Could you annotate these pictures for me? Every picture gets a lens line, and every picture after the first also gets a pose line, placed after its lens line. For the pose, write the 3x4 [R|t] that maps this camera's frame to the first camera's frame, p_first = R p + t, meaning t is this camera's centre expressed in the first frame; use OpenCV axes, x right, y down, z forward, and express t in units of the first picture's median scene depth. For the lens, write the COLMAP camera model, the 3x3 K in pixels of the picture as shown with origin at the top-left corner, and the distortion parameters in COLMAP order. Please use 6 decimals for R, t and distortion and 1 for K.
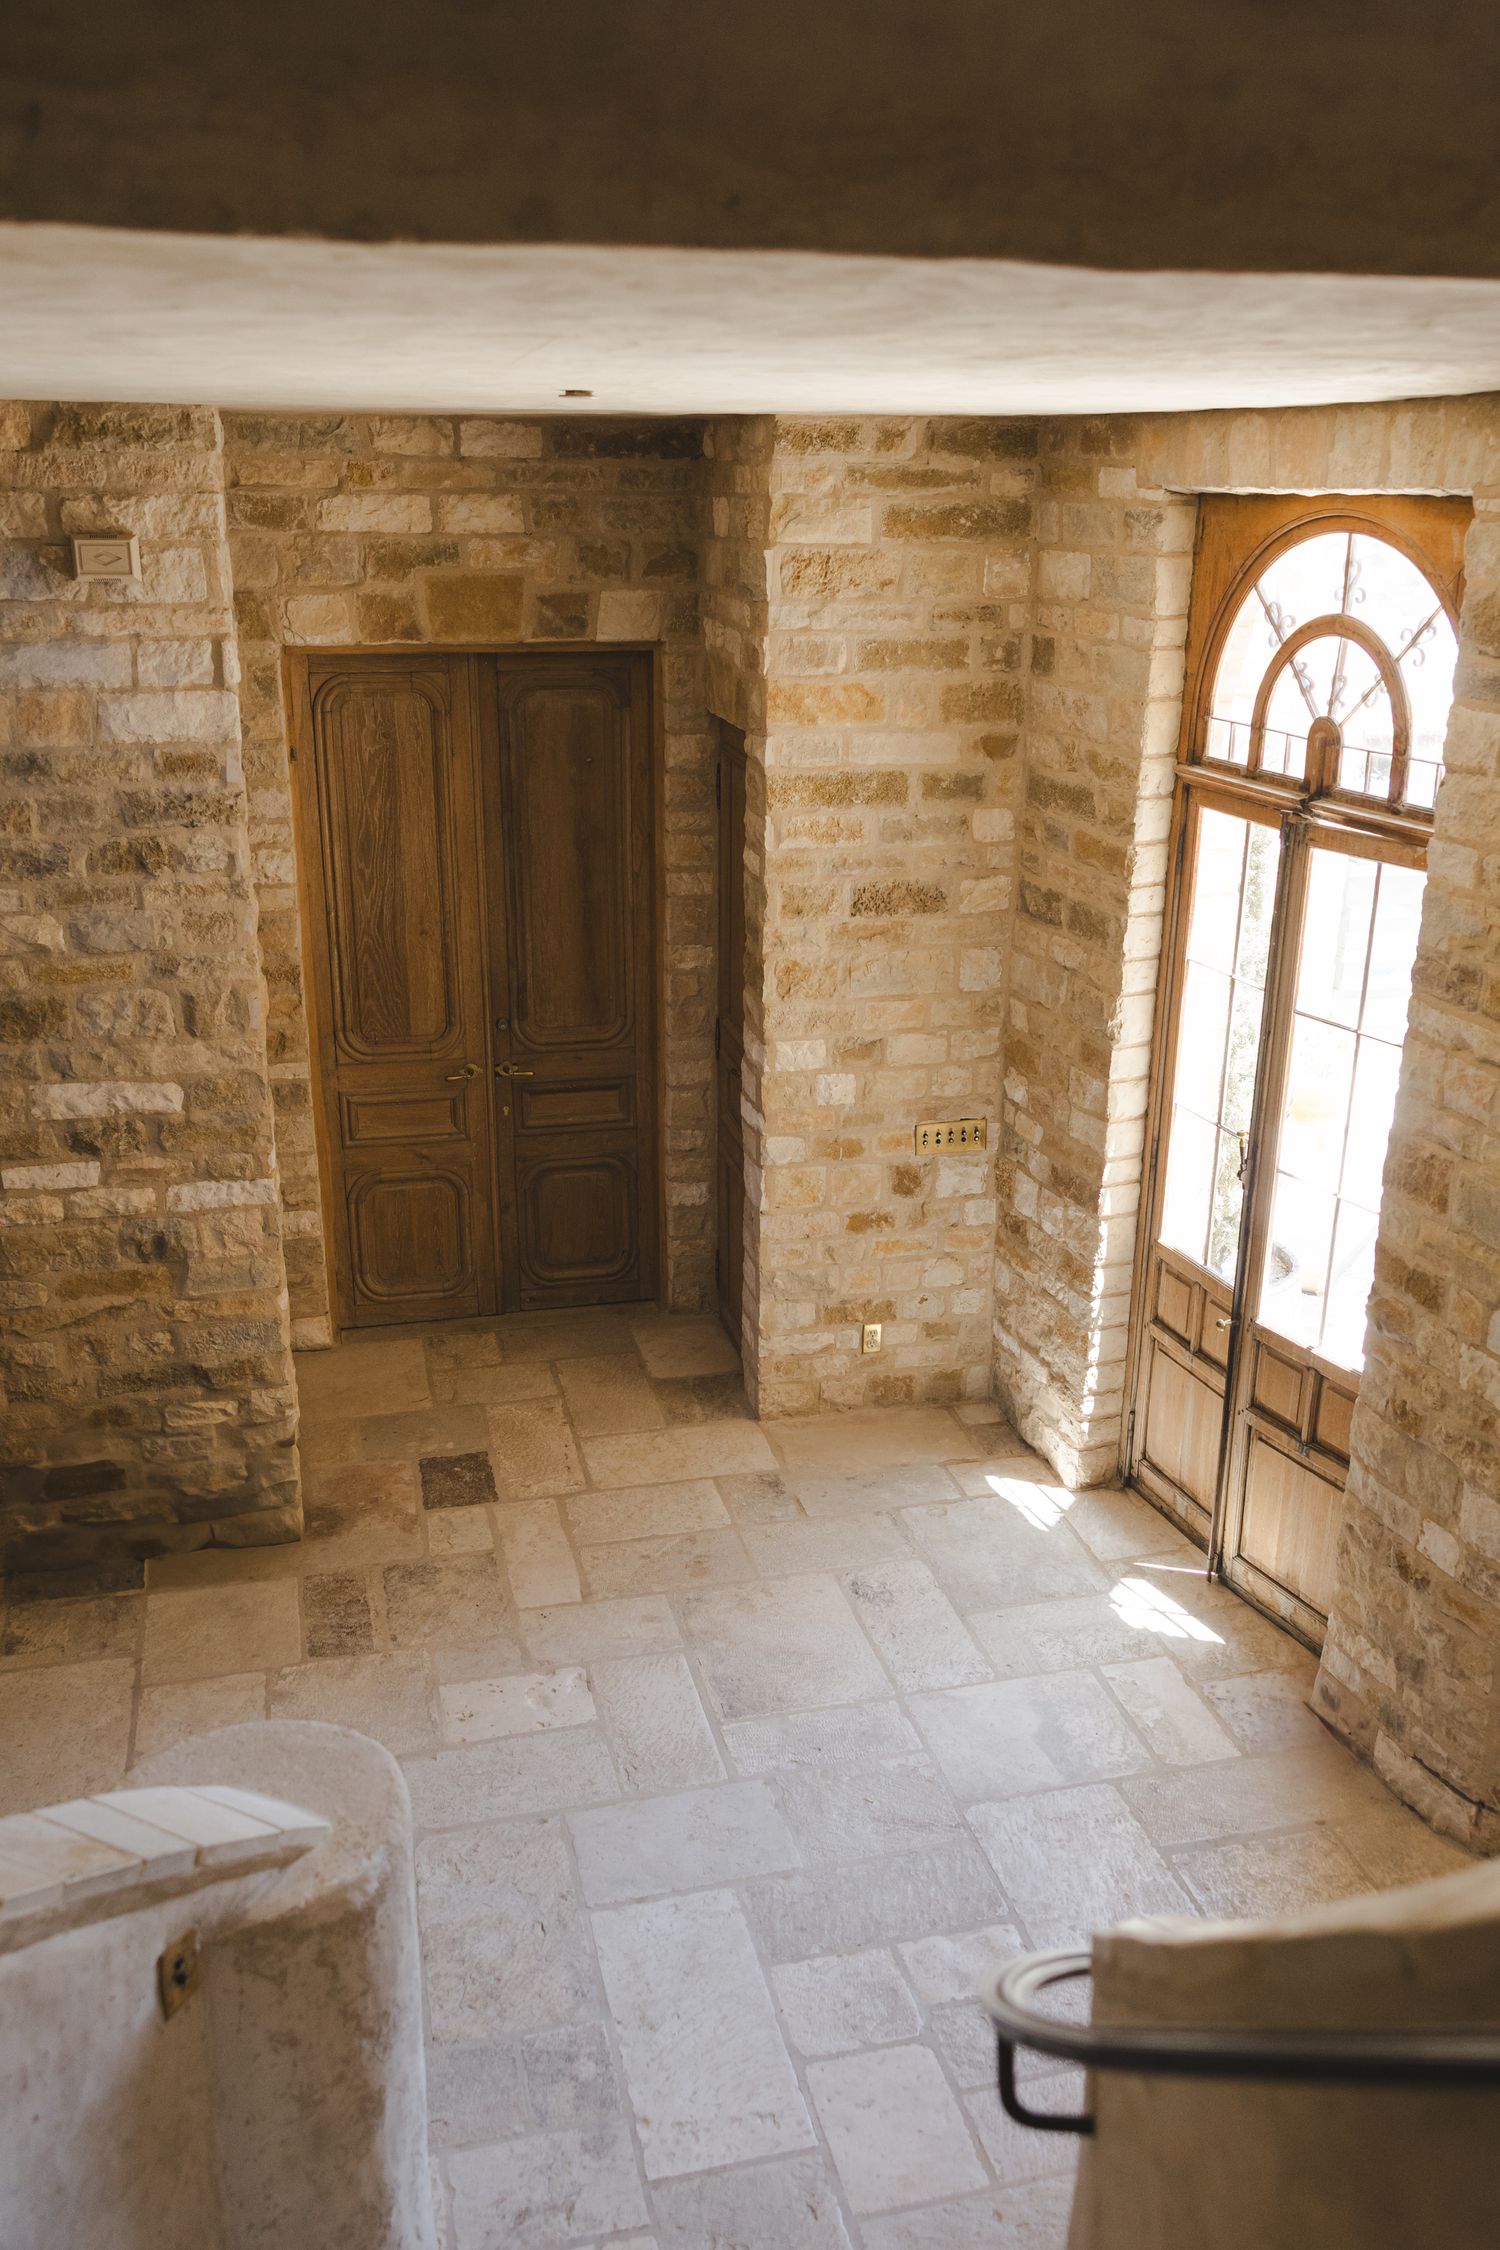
lens RADIAL K [[1776.3, 0, 689.1], [0, 1776.3, 1122.7], [0, 0, 1]] dist [0.010226, 0.002345]
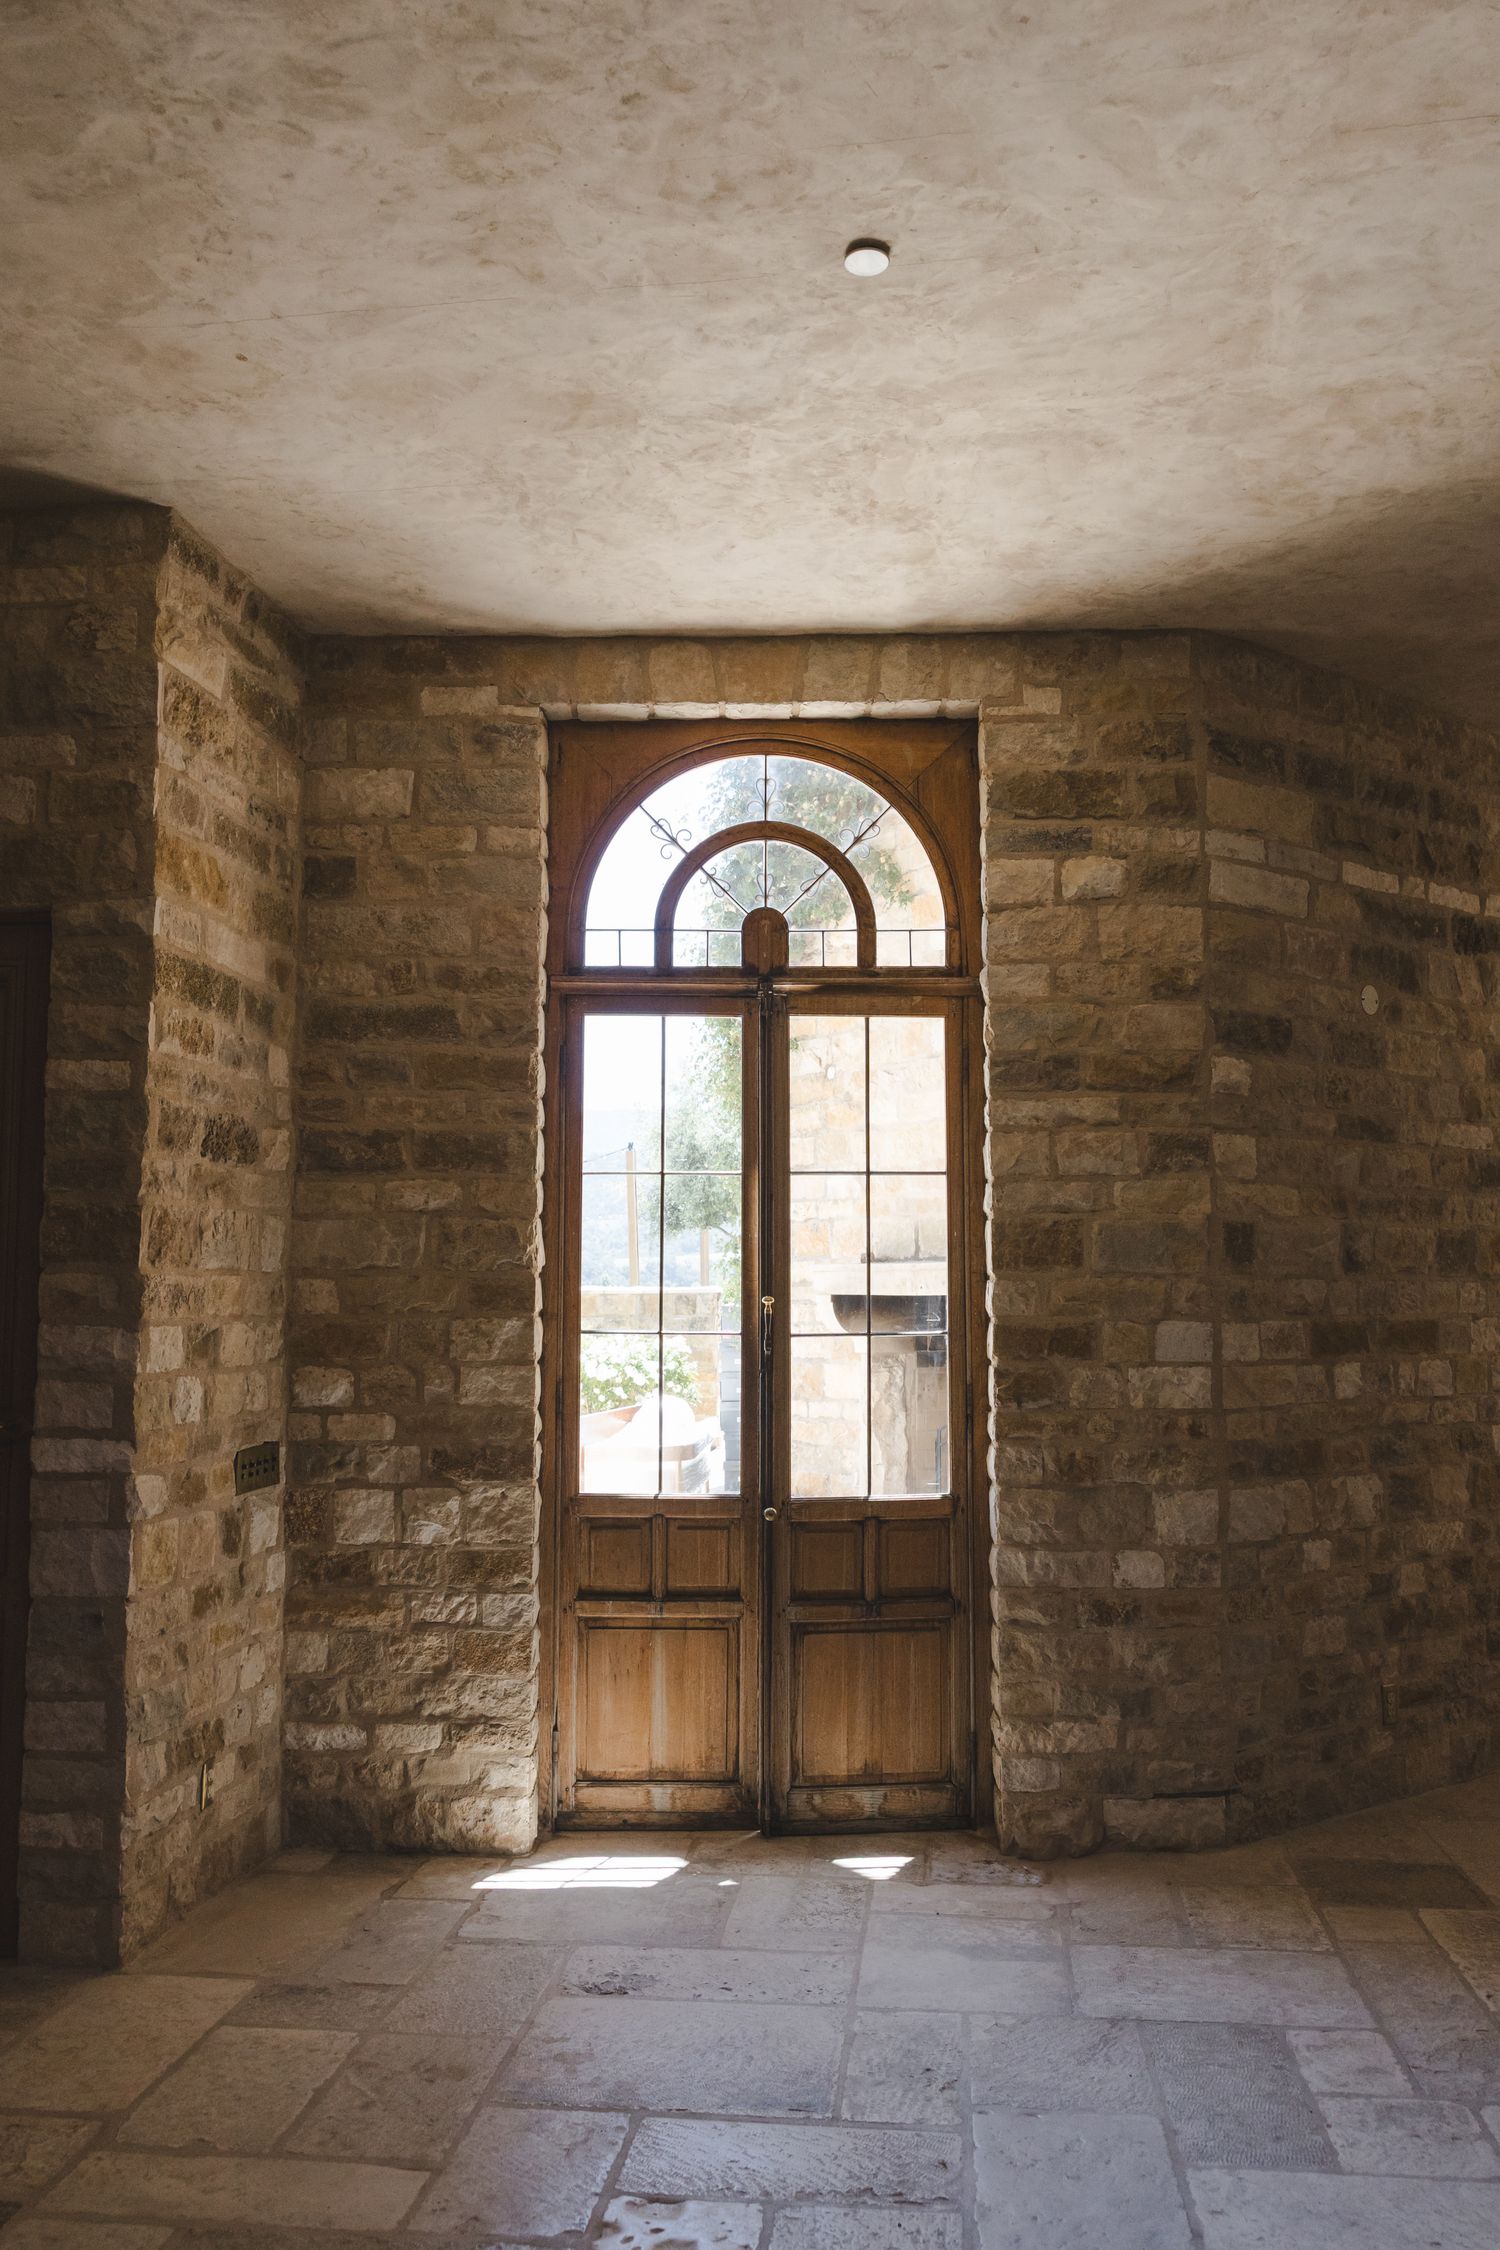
lens RADIAL K [[1776.3, 0, 744.3], [0, 1776.3, 1122.0], [0, 0, 1]] dist [0.010226, 0.002345]
pose [[0.369923, 0.078016, 0.925781, -0.586889], [0.302001, 0.932256, -0.199235, 0.100973], [-0.878608, 0.353288, 0.321302, 0.617992]]
